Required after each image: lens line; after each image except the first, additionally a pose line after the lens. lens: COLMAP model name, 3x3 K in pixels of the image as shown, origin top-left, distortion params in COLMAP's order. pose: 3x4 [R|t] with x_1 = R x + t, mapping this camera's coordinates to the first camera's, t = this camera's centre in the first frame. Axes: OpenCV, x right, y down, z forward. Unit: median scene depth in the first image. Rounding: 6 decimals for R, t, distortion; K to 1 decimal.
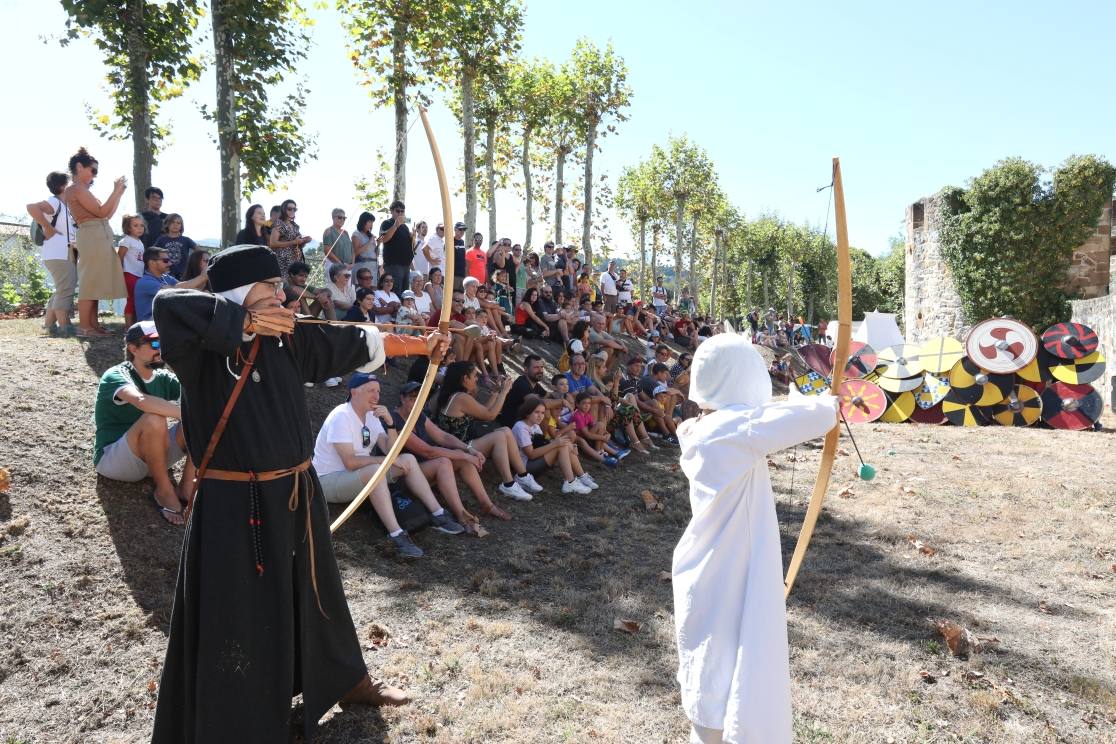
lens RADIAL K [[719.6, 0, 551.7], [0, 719.6, 373.2], [0, 0, 1]] dist [-0.053290, 0.054687]
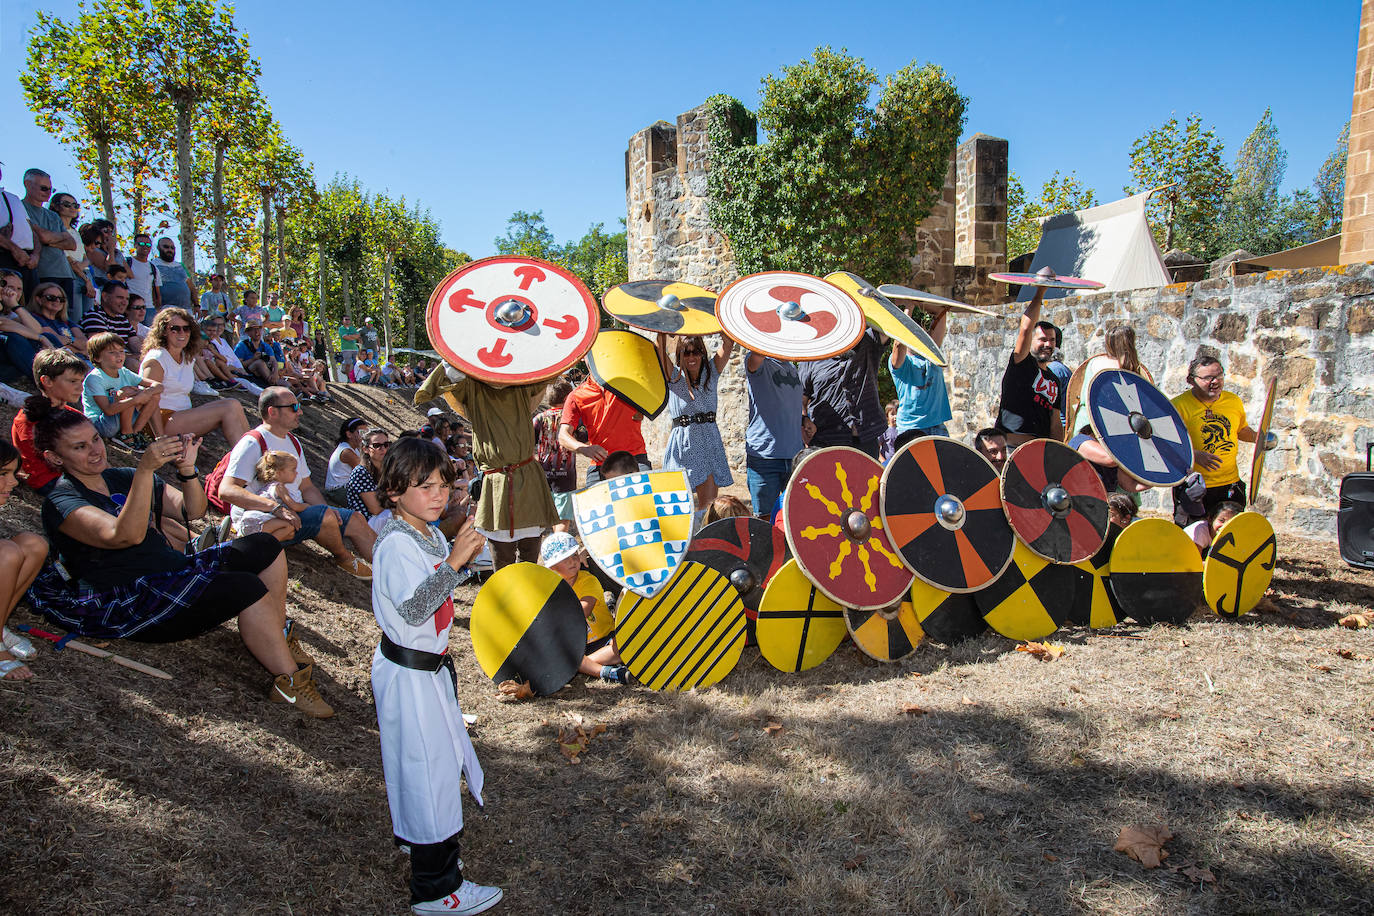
lens RADIAL K [[787.1, 0, 674.6], [0, 787.1, 453.3], [0, 0, 1]] dist [-0.044444, 0.035907]
pose [[0.765878, -0.080702, 0.637902, 0.129169], [0.038850, 0.996088, 0.079373, -0.037584], [-0.641811, -0.036008, 0.766017, 0.580159]]
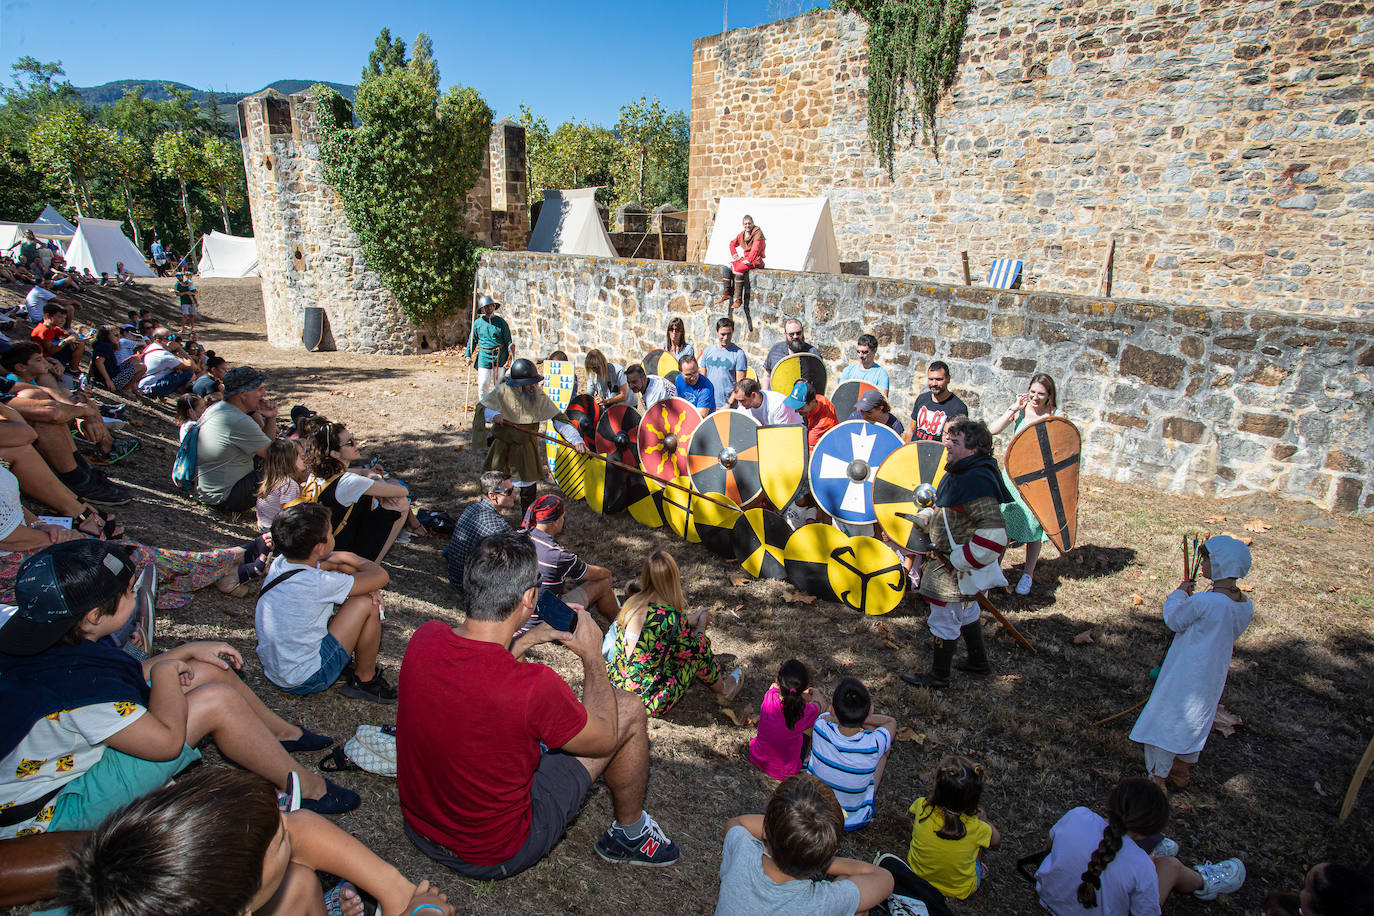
lens RADIAL K [[734.6, 0, 664.4], [0, 734.6, 464.6], [0, 0, 1]] dist [-0.061990, 0.033571]
pose [[0.336485, -0.264707, 0.903719, -0.143288], [0.008077, 0.960455, 0.278318, -0.085622], [-0.941654, -0.086350, 0.325317, 0.378766]]
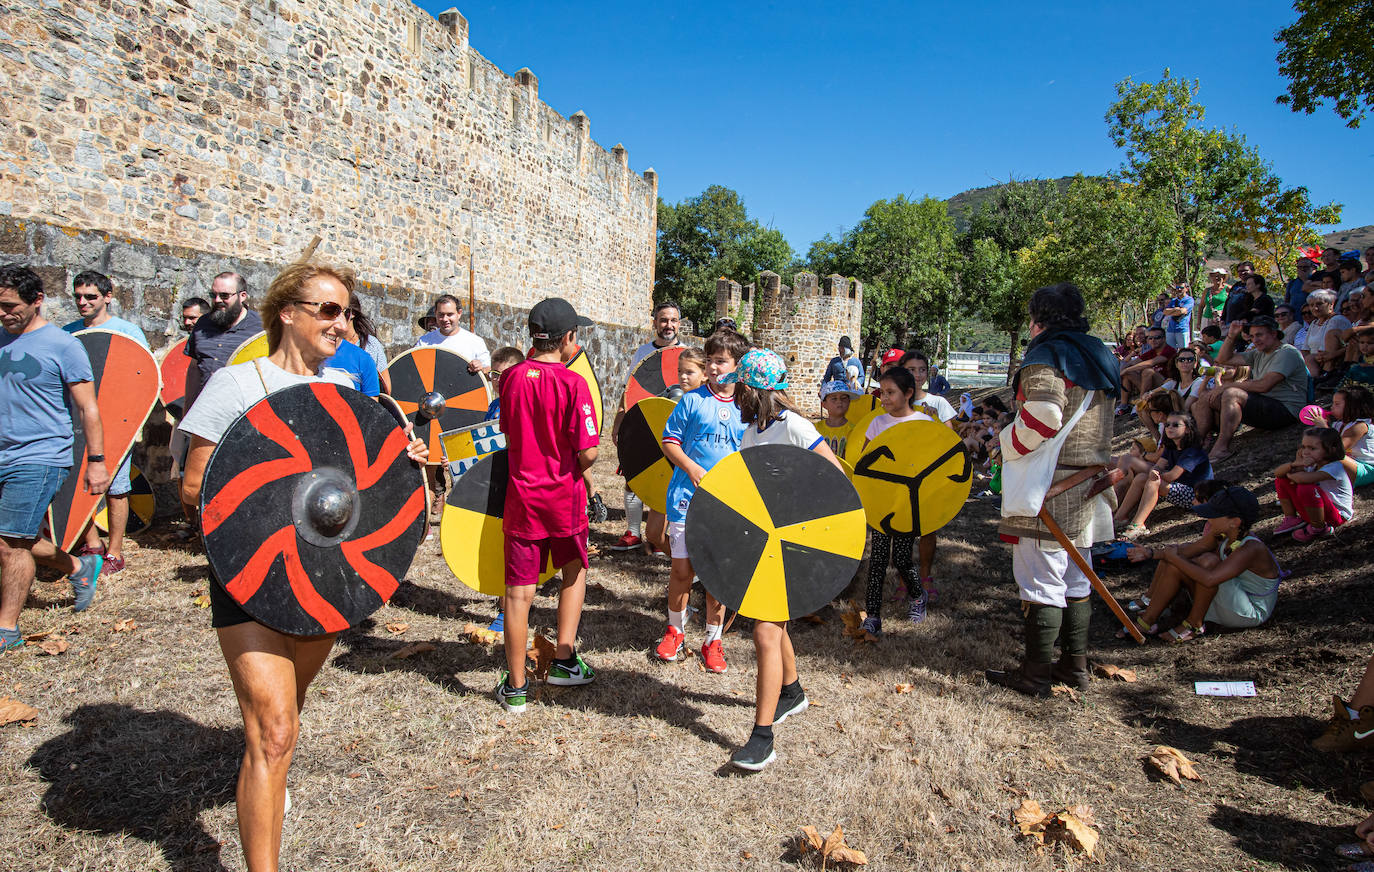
lens RADIAL K [[869.1, 0, 688.0], [0, 869.1, 412.5], [0, 0, 1]] dist [-0.038008, 0.049637]
pose [[-0.971140, 0.000339, -0.238509, 0.343889], [-0.024118, 0.994734, 0.099616, -0.042685], [0.237287, 0.102493, -0.966018, 0.880493]]
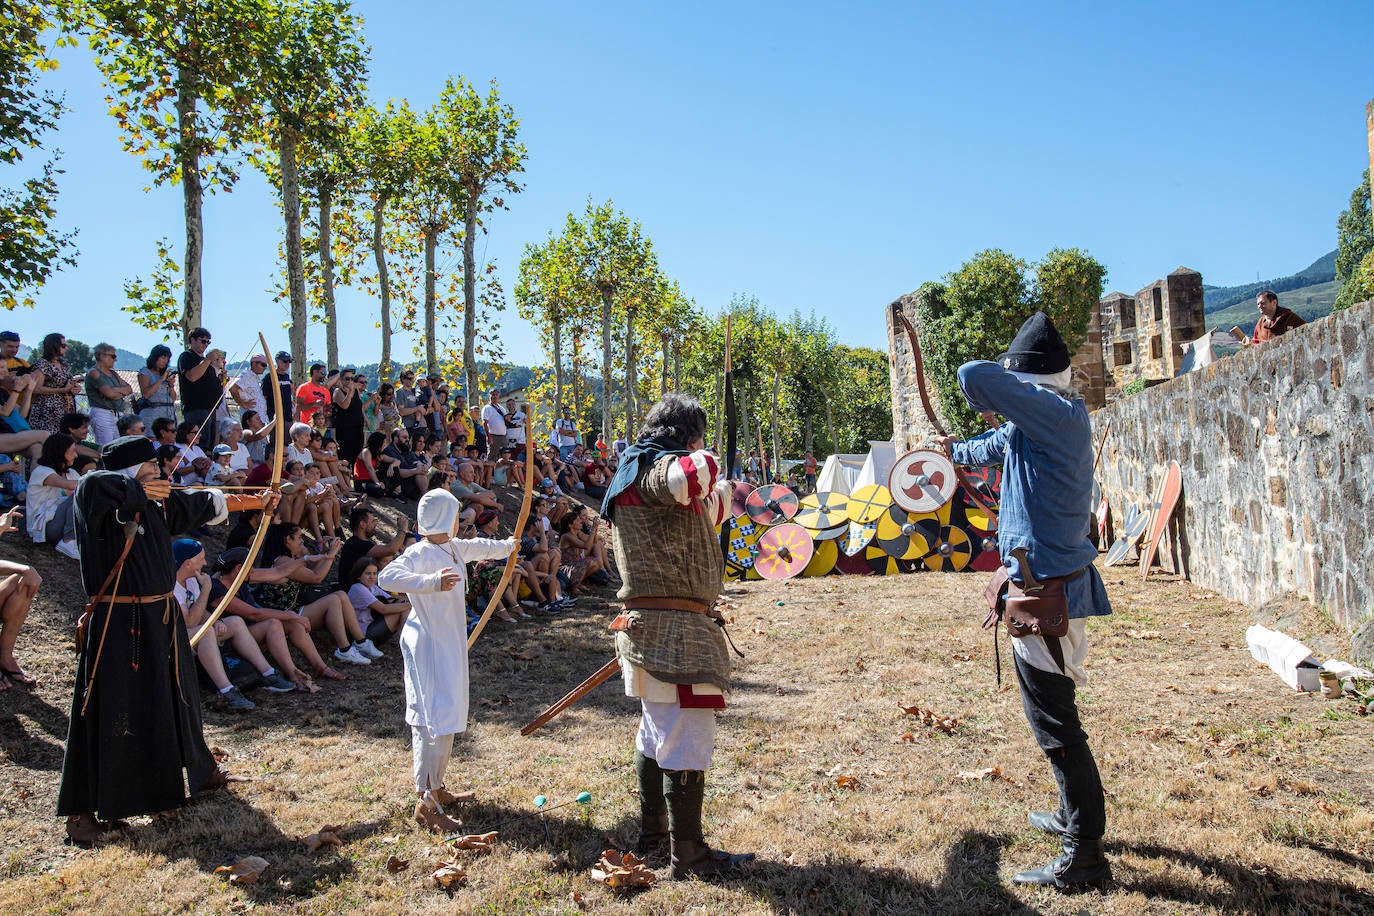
lens RADIAL K [[1133.5, 0, 675.9], [0, 1133.5, 448.8], [0, 0, 1]] dist [-0.002203, 0.071634]
pose [[0.978402, -0.031900, 0.204235, 0.020776], [0.049244, 0.995544, -0.080413, 0.009518], [-0.200760, 0.088734, 0.975613, -0.169256]]
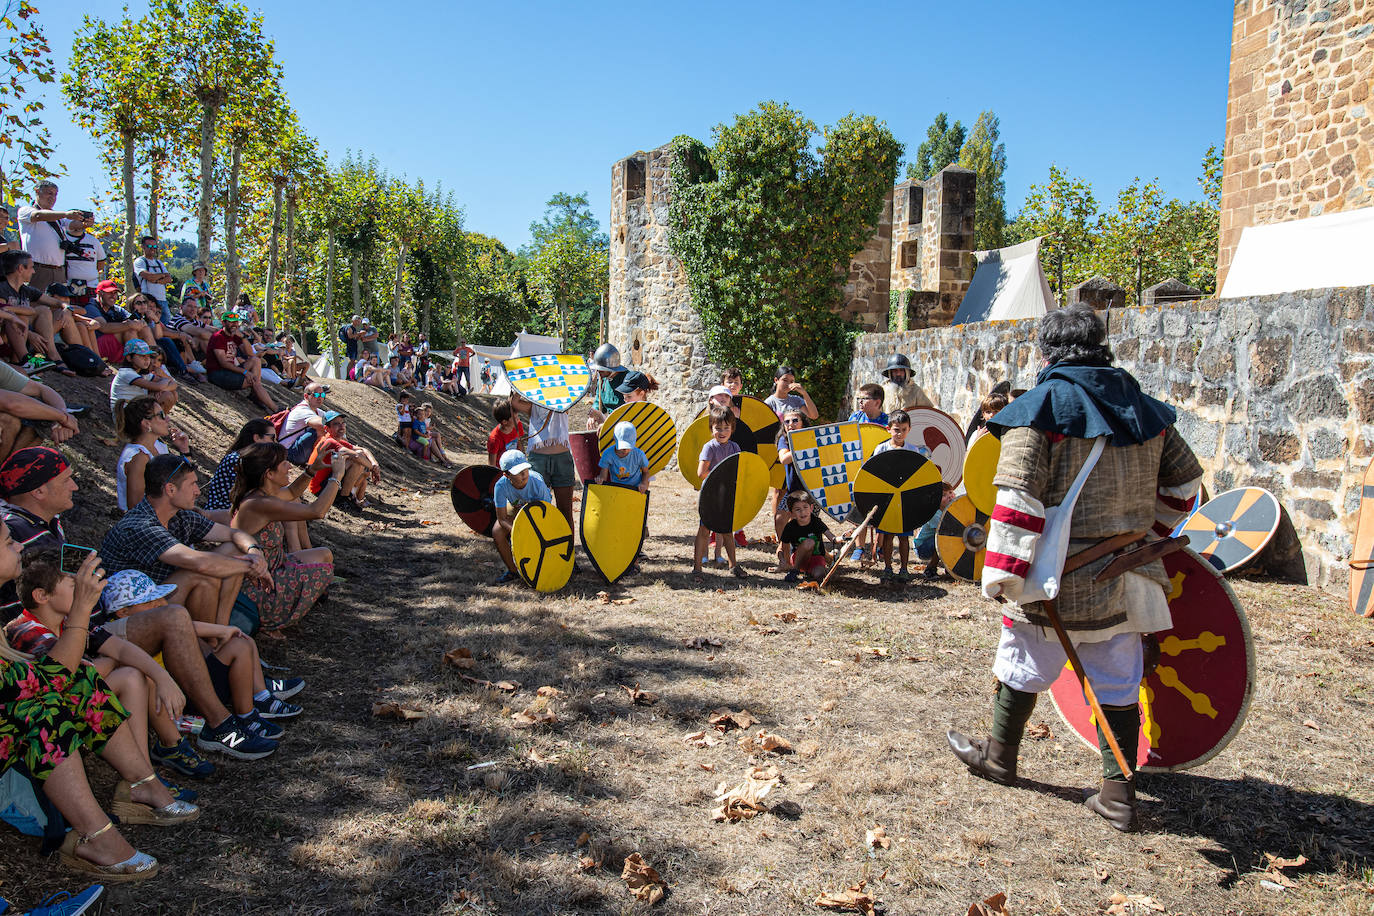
lens RADIAL K [[1046.3, 0, 679.0], [0, 1046.3, 471.2], [0, 0, 1]] dist [-0.037561, 0.073153]
pose [[0.822734, -0.024179, 0.567913, 0.035809], [-0.006040, 0.998667, 0.051269, -0.019810], [-0.568395, -0.045611, 0.821491, 0.259374]]
